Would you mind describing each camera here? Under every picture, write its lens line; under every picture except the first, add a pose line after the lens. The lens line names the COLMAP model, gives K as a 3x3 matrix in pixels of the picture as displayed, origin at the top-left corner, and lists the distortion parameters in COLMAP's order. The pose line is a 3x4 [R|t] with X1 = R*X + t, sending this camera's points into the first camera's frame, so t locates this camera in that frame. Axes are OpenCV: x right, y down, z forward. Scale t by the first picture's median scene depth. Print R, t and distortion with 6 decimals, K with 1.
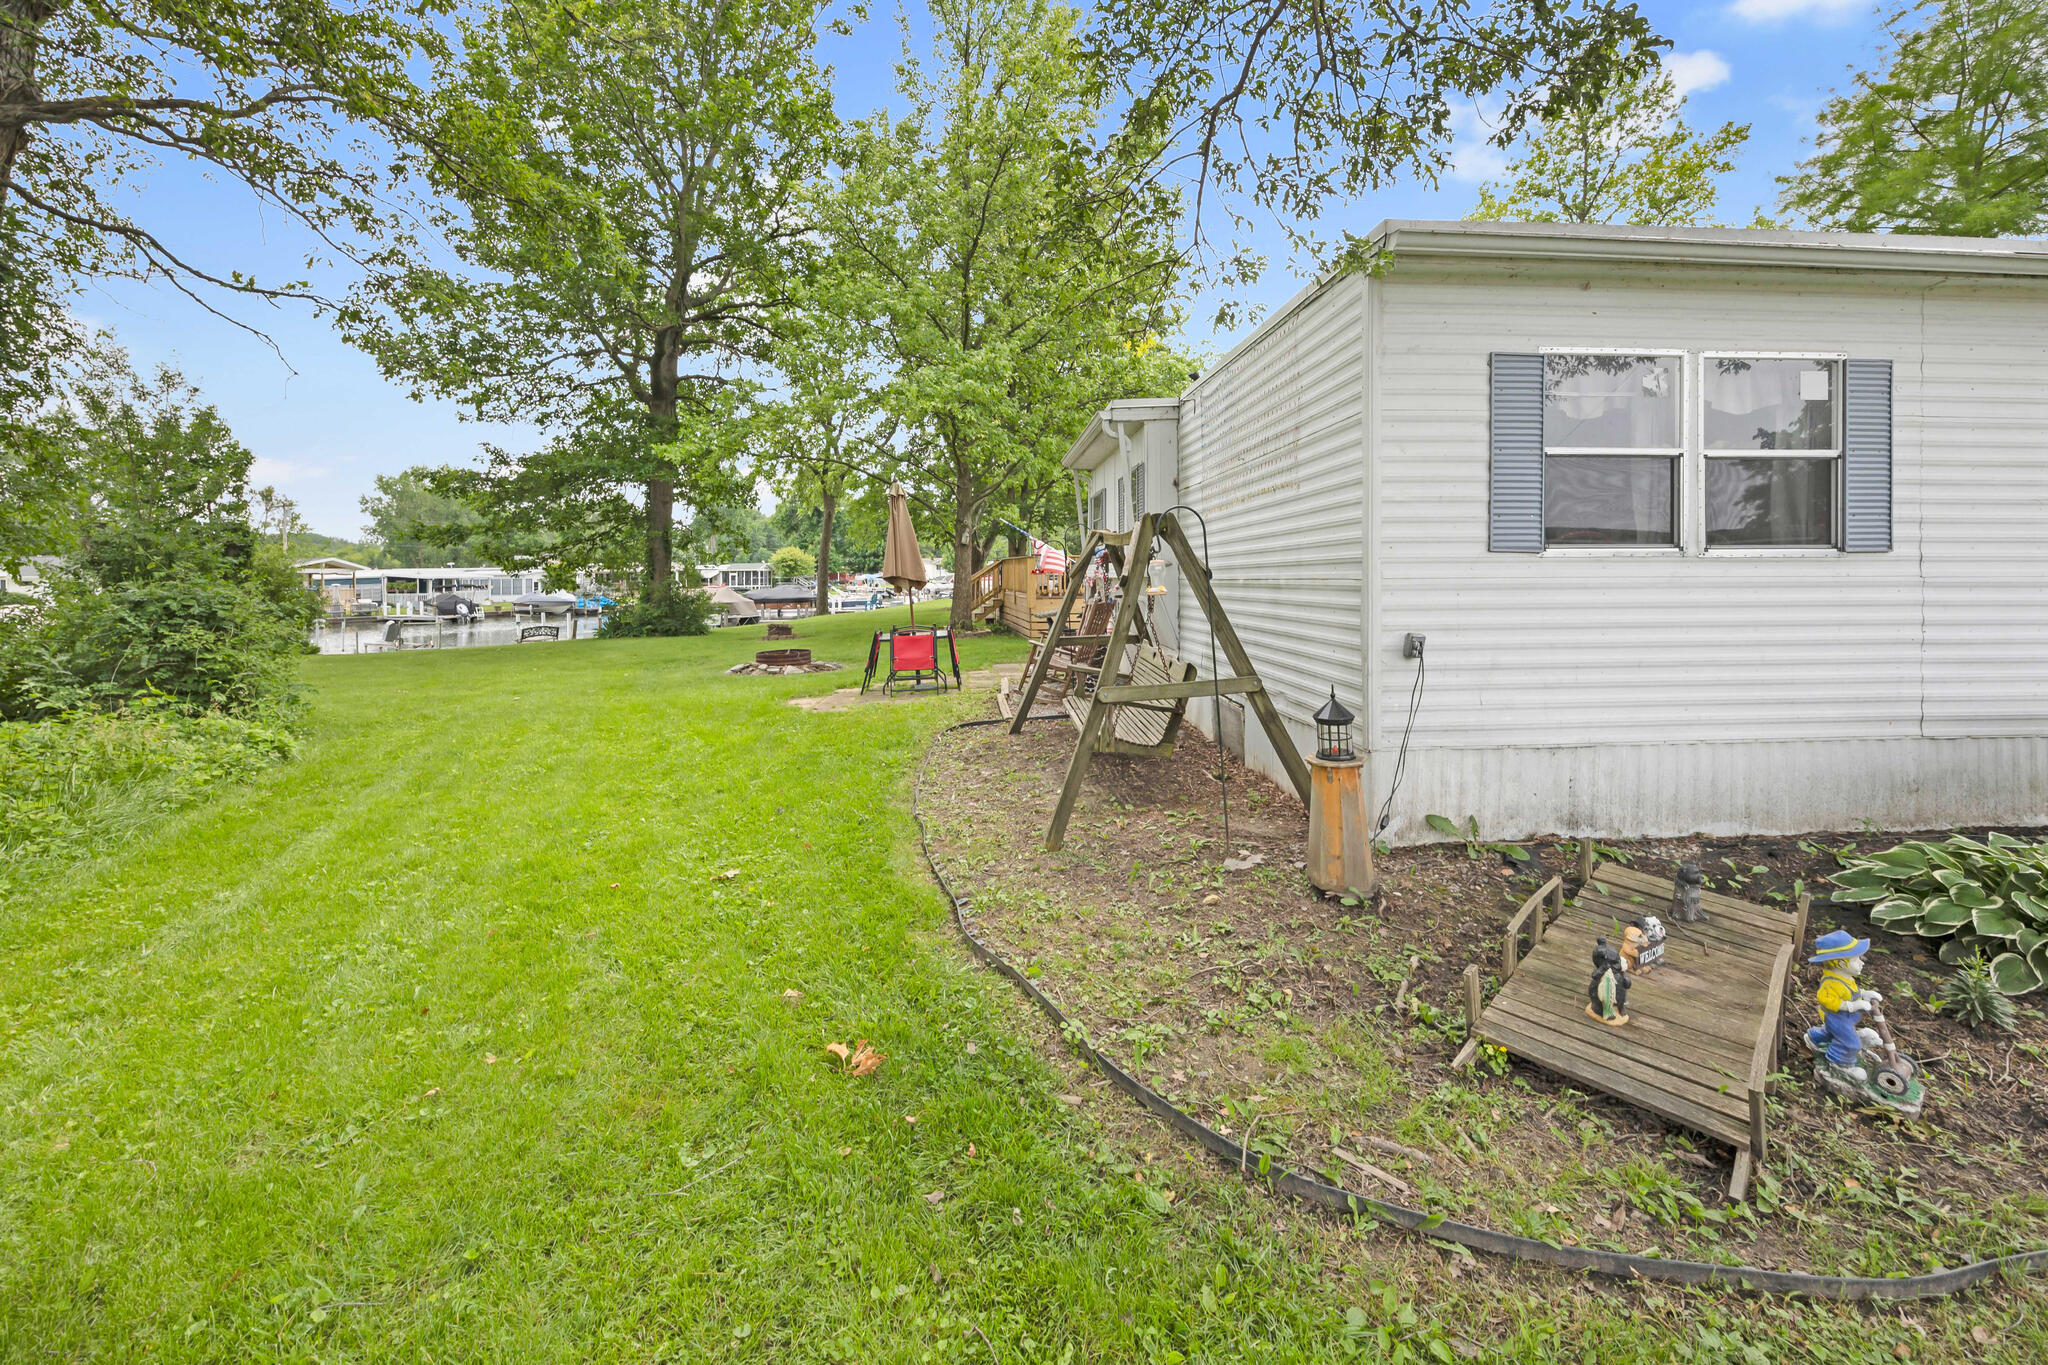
lens RADIAL K [[799.9, 0, 1029.7], [0, 799.9, 581.9], [0, 0, 1]] dist [-0.001610, 0.000509]
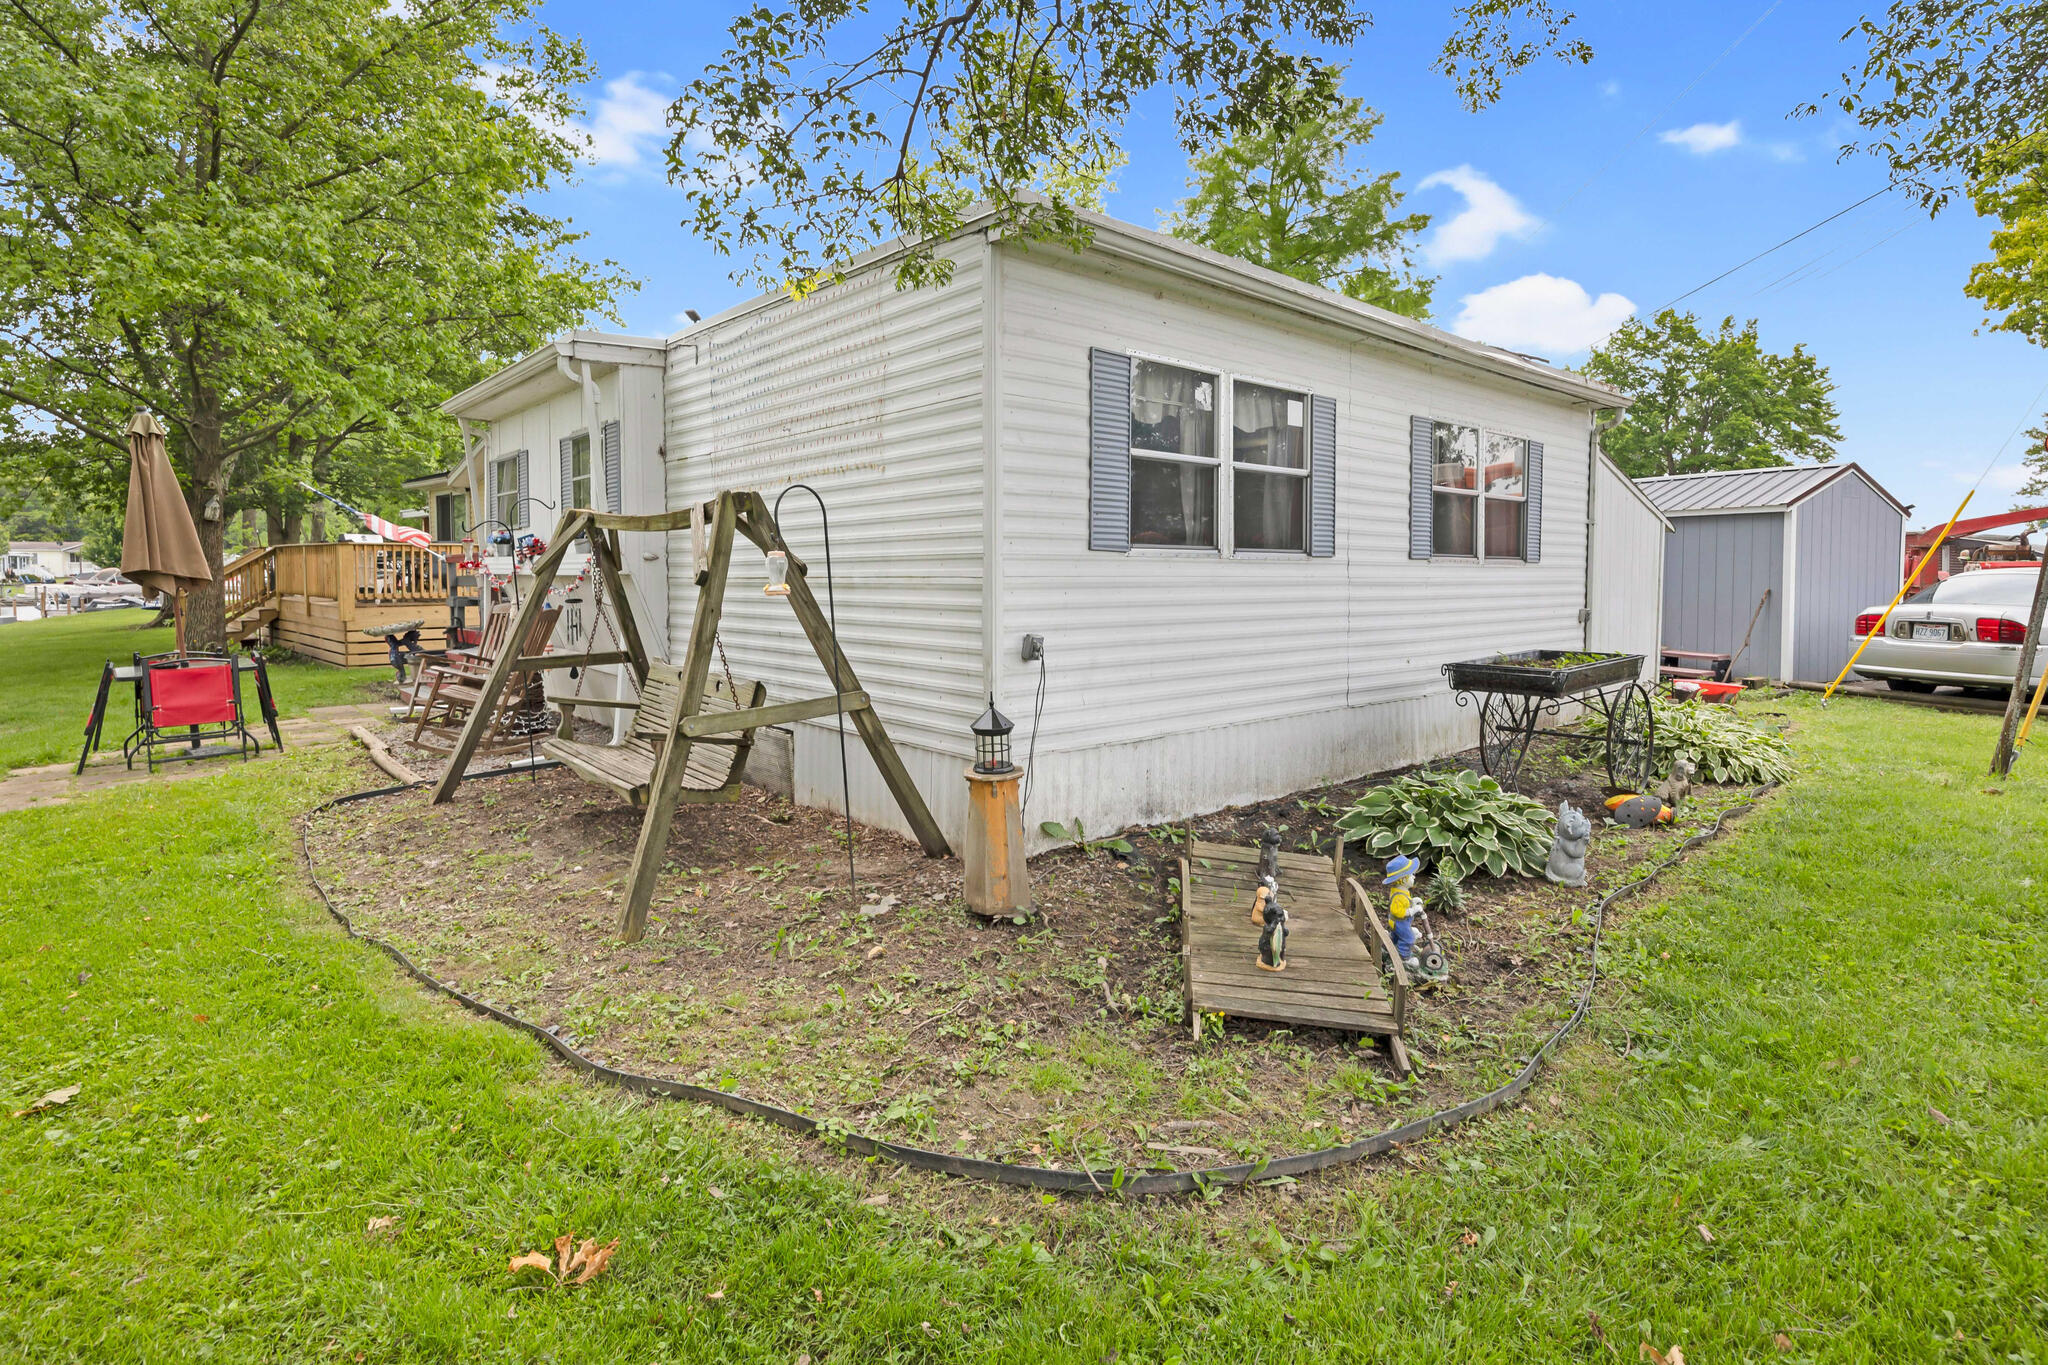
lens RADIAL K [[1002.9, 0, 1022.5], [0, 1002.9, 613.4], [0, 0, 1]] dist [-0.010627, 0.001008]
pose [[0.807964, -0.016487, 0.589001, -0.275011], [-0.001605, 0.999543, 0.030179, 0.004103], [-0.589230, -0.025329, 0.807568, 0.056920]]
